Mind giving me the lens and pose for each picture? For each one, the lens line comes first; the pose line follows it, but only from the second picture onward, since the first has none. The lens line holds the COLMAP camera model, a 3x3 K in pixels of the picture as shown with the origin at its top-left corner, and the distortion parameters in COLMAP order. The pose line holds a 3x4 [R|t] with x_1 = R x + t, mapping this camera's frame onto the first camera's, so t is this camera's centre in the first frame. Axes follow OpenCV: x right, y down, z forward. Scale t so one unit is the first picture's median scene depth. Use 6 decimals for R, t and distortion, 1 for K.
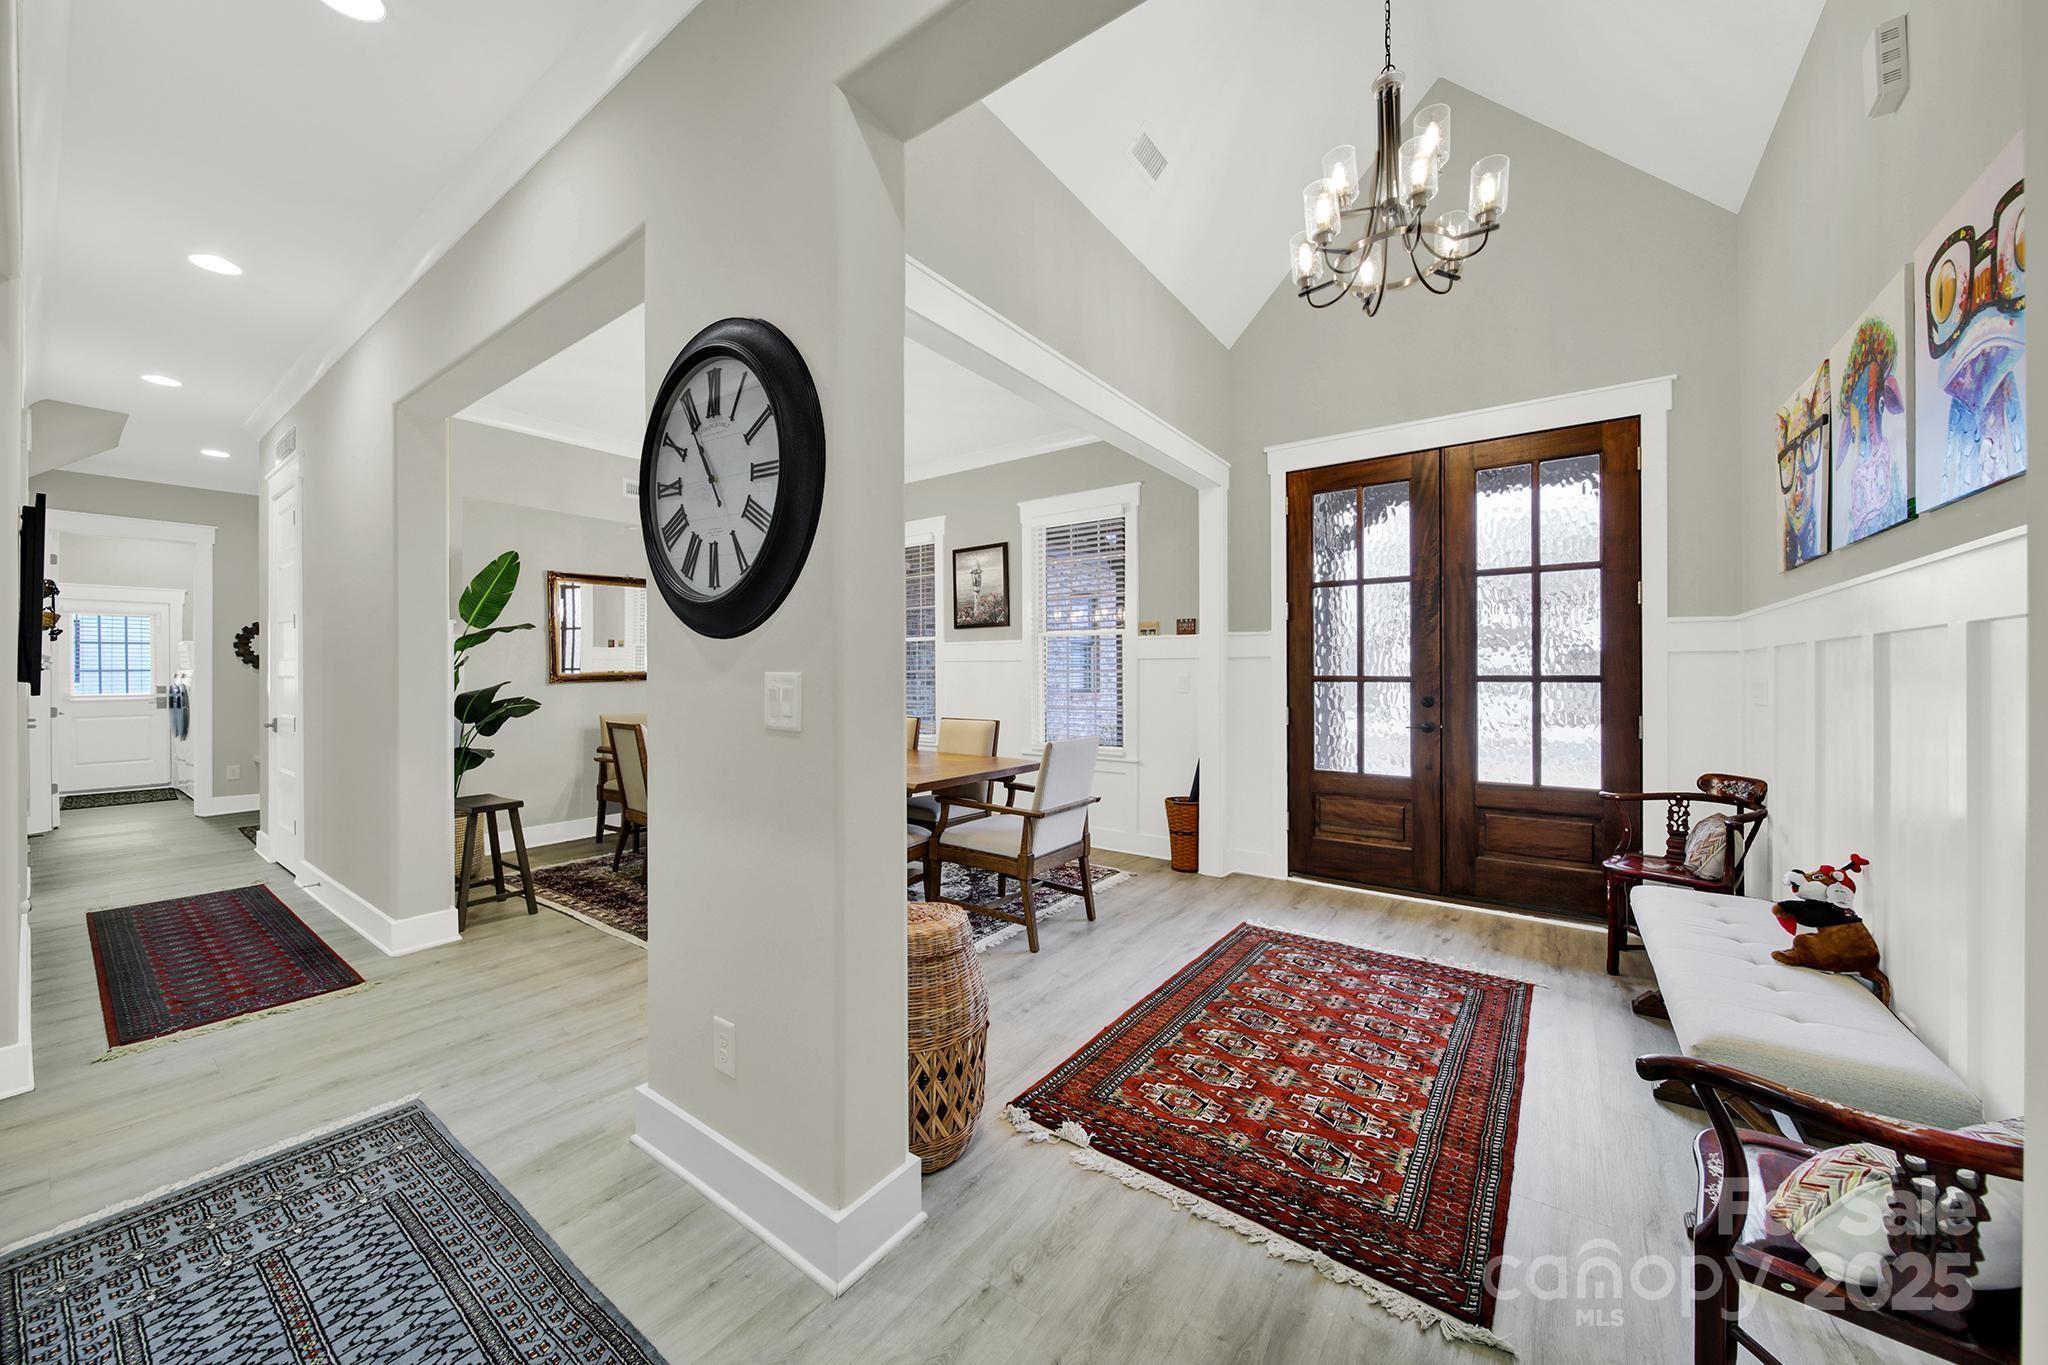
lens RADIAL K [[735.1, 0, 1017.1], [0, 735.1, 679.0], [0, 0, 1]] dist [0.002348, -0.001819]
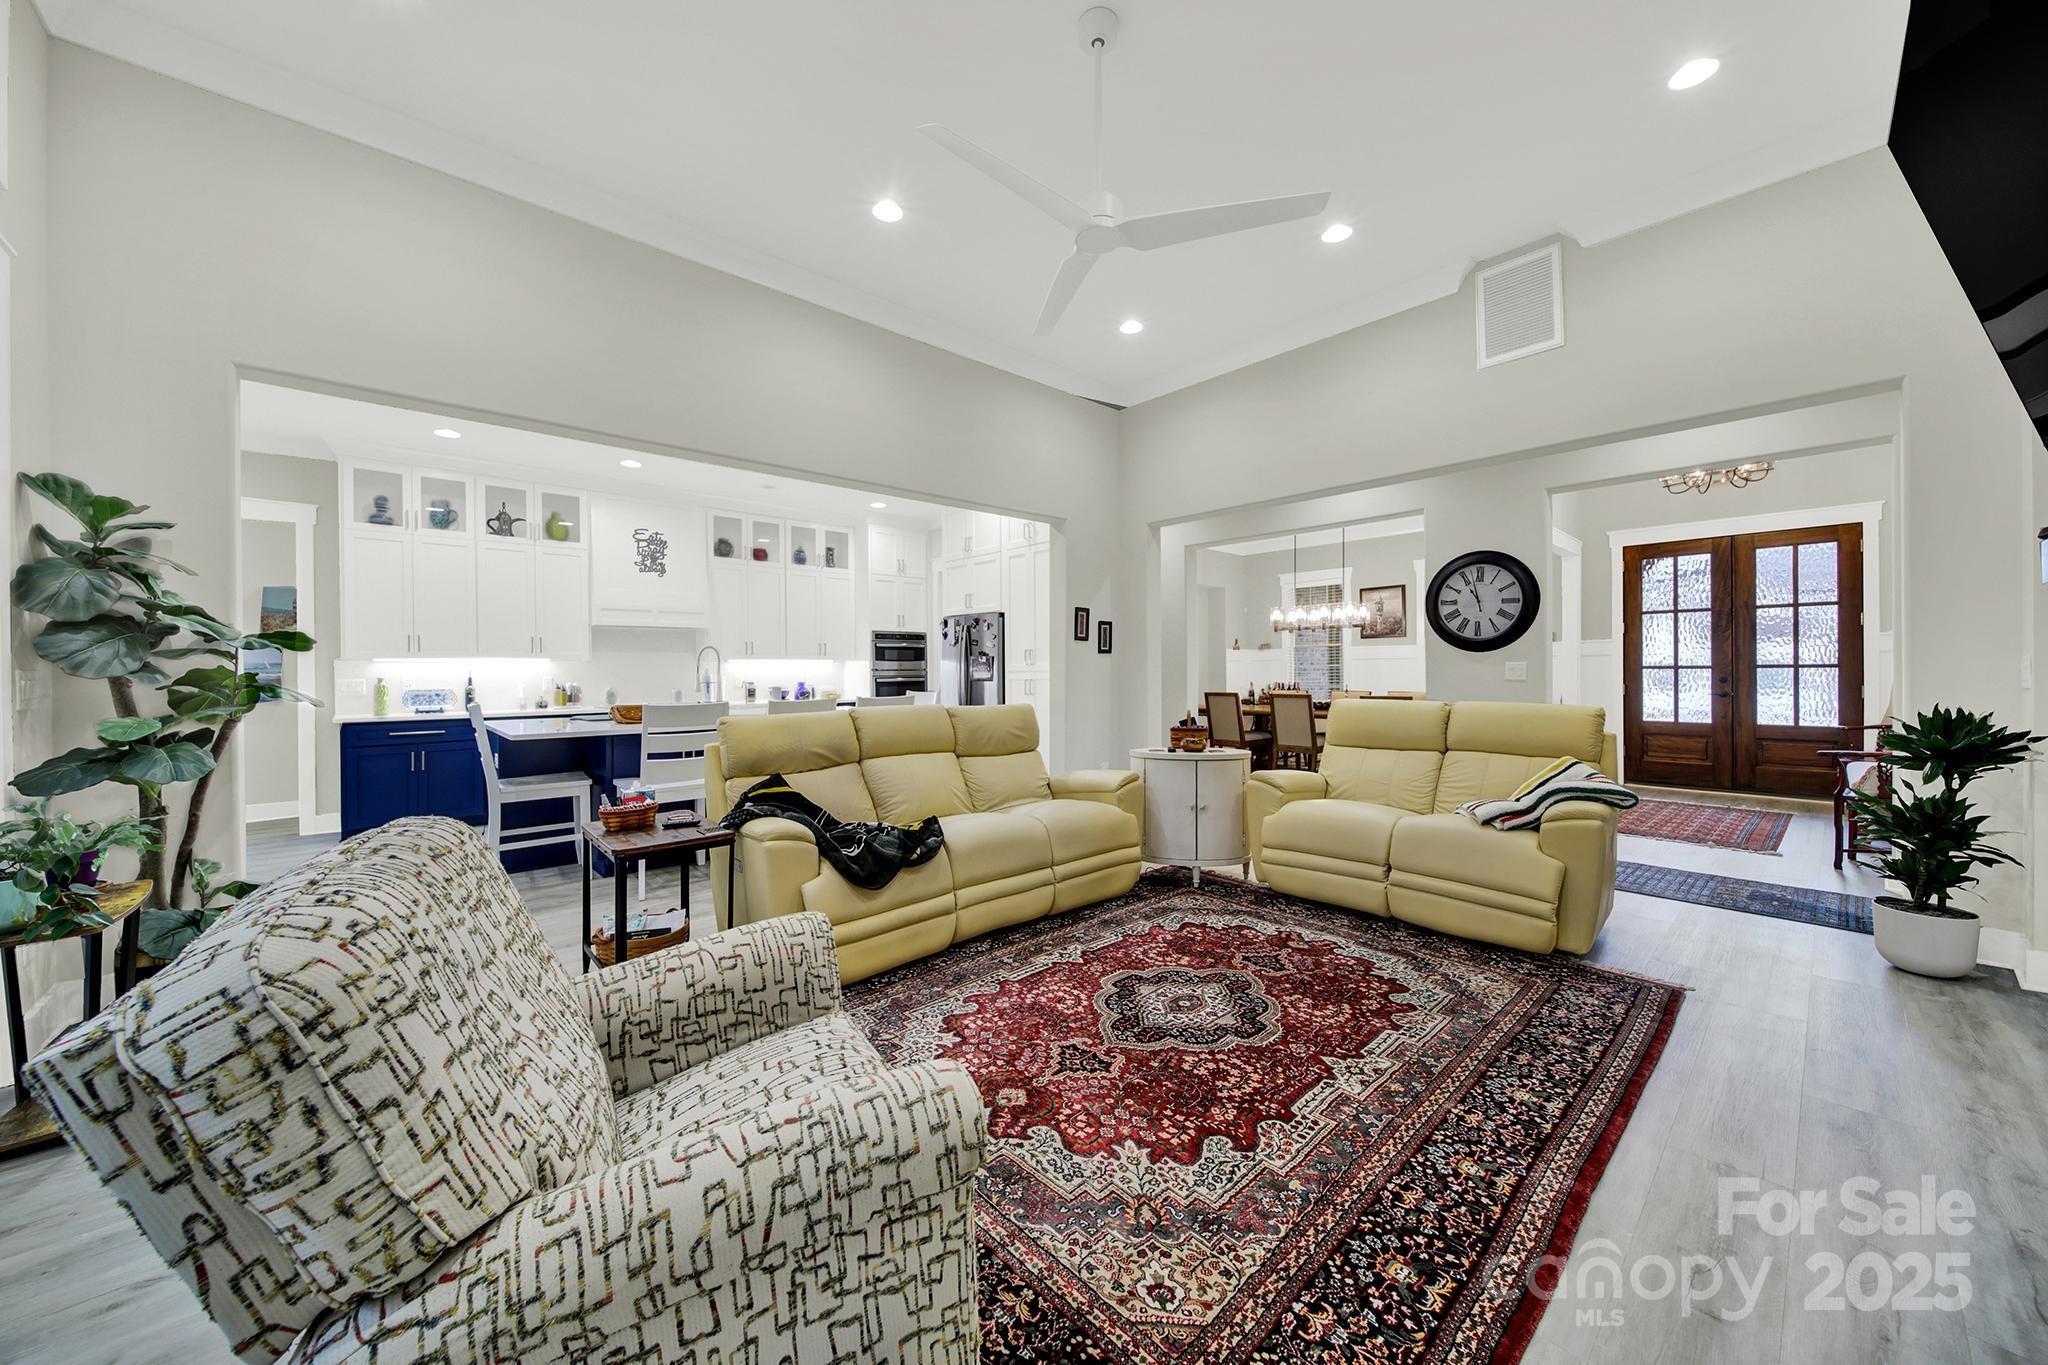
lens RADIAL K [[735.1, 0, 1014.5], [0, 735.1, 678.0], [0, 0, 1]] dist [0.002348, -0.001819]
pose [[0.979682, -0.004134, -0.200514, -0.714100], [0.004759, 0.999985, 0.002634, 0.013506], [0.200500, -0.003534, 0.979687, -1.013139]]
